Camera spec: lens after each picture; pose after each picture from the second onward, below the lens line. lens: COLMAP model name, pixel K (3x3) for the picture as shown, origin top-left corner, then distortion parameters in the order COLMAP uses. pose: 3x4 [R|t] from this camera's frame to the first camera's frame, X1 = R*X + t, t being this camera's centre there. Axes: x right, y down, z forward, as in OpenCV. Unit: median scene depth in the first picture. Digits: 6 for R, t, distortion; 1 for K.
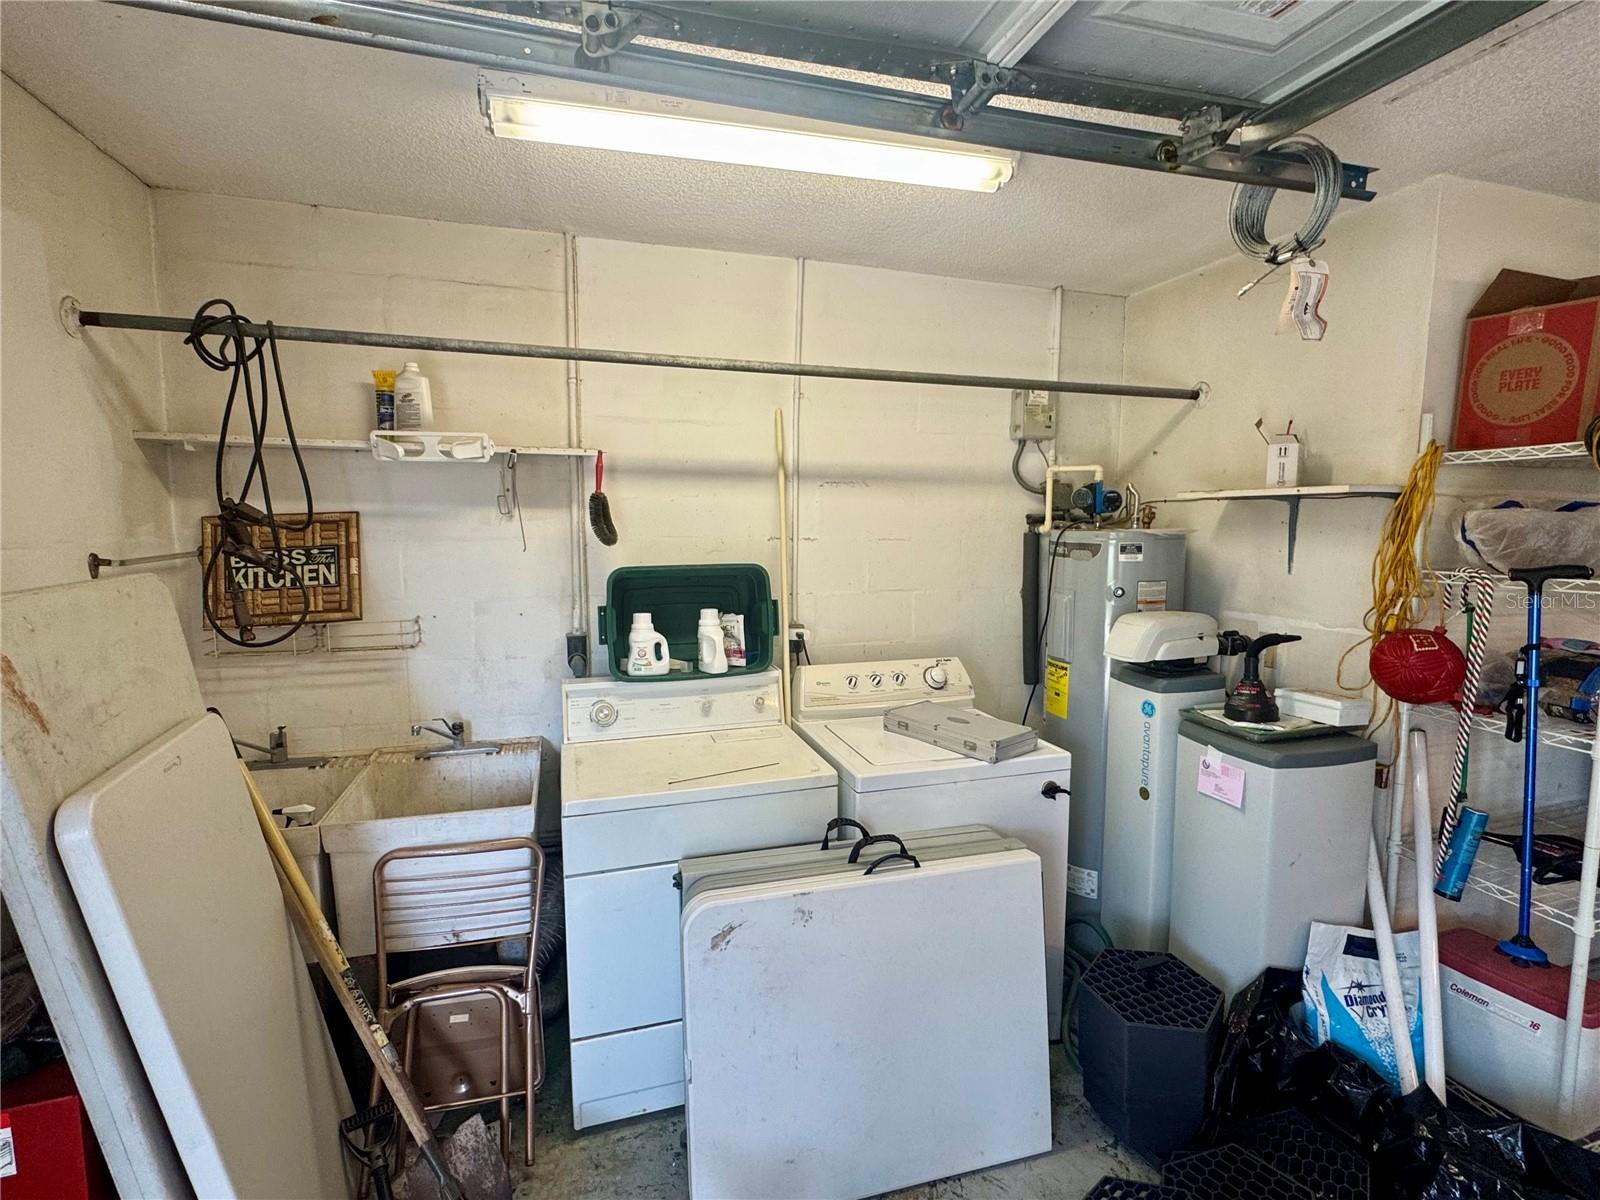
lens RADIAL K [[771.4, 0, 799.3], [0, 771.4, 595.5], [0, 0, 1]] dist [-0.002190, 0.000438]
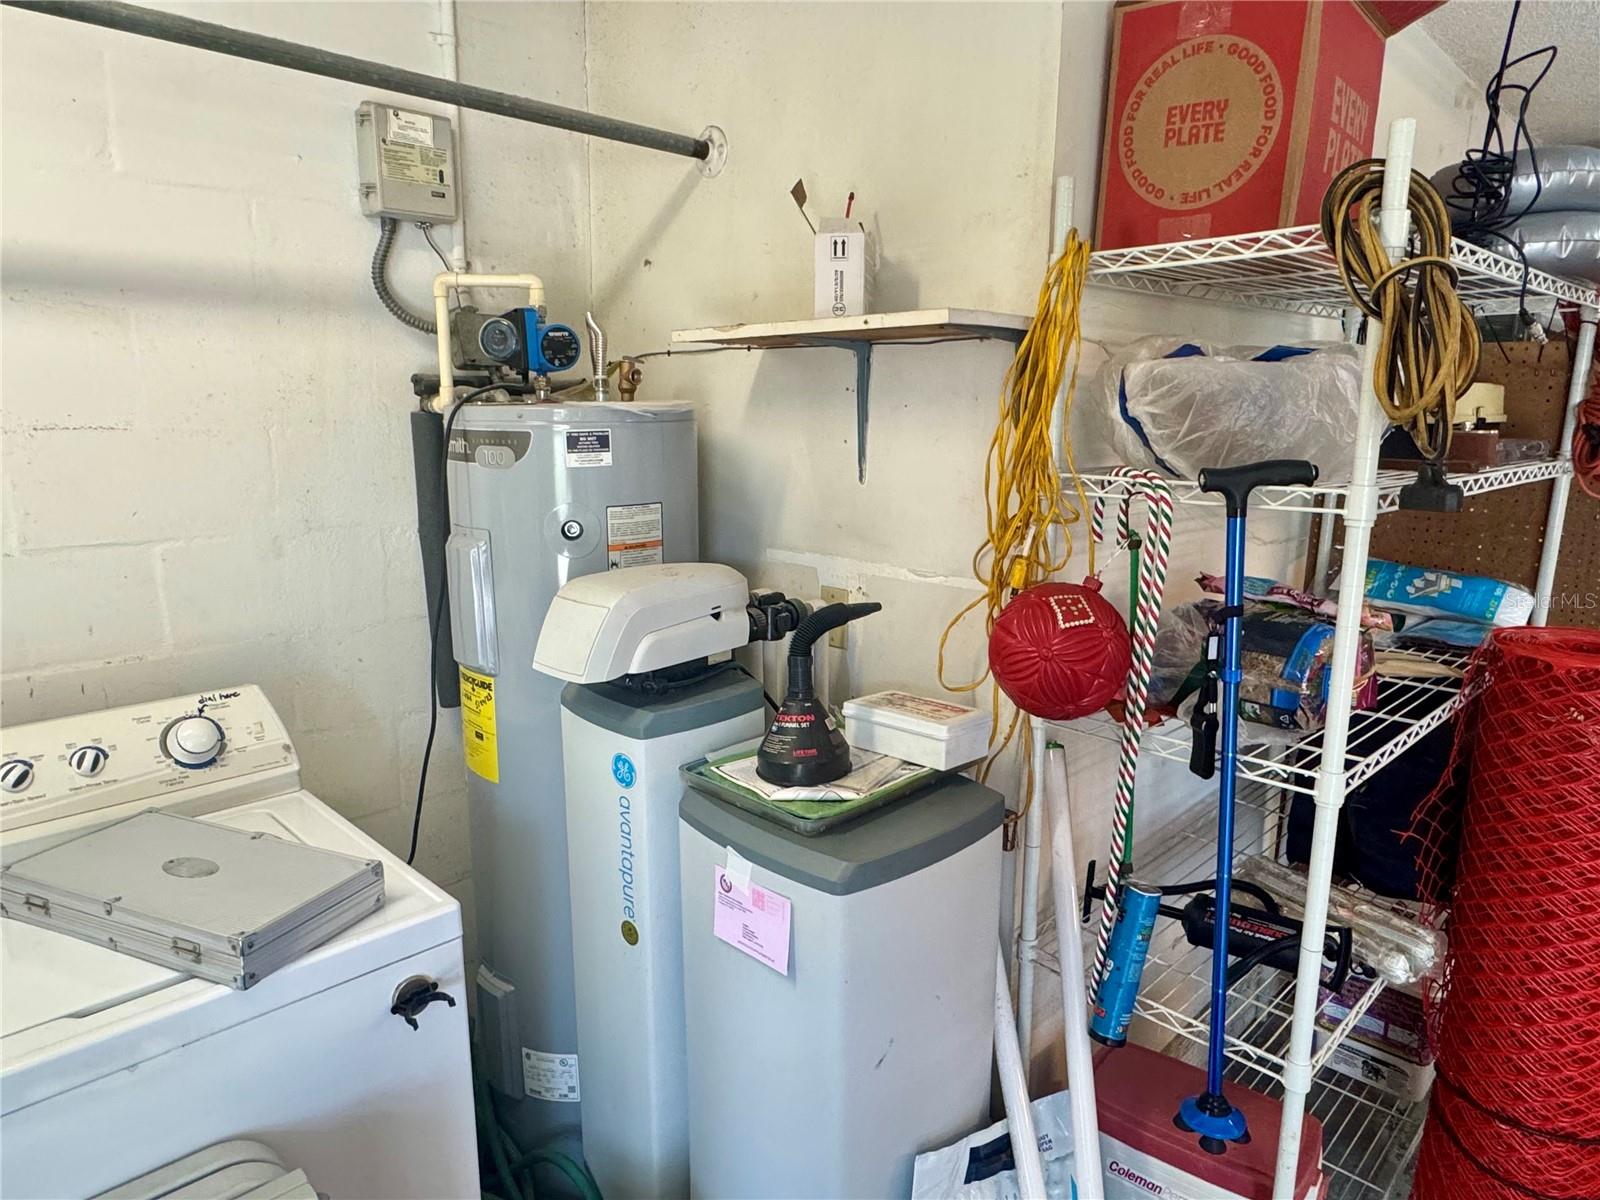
lens RADIAL K [[1014.0, 0, 799.4], [0, 1014.0, 604.2], [0, 0, 1]] dist [-0.004429, -0.004290]
pose [[0.883186, -0.091104, 0.460089, 0.282428], [0.044880, 0.992868, 0.110450, -0.026549], [-0.466870, -0.076900, 0.880976, 0.414273]]
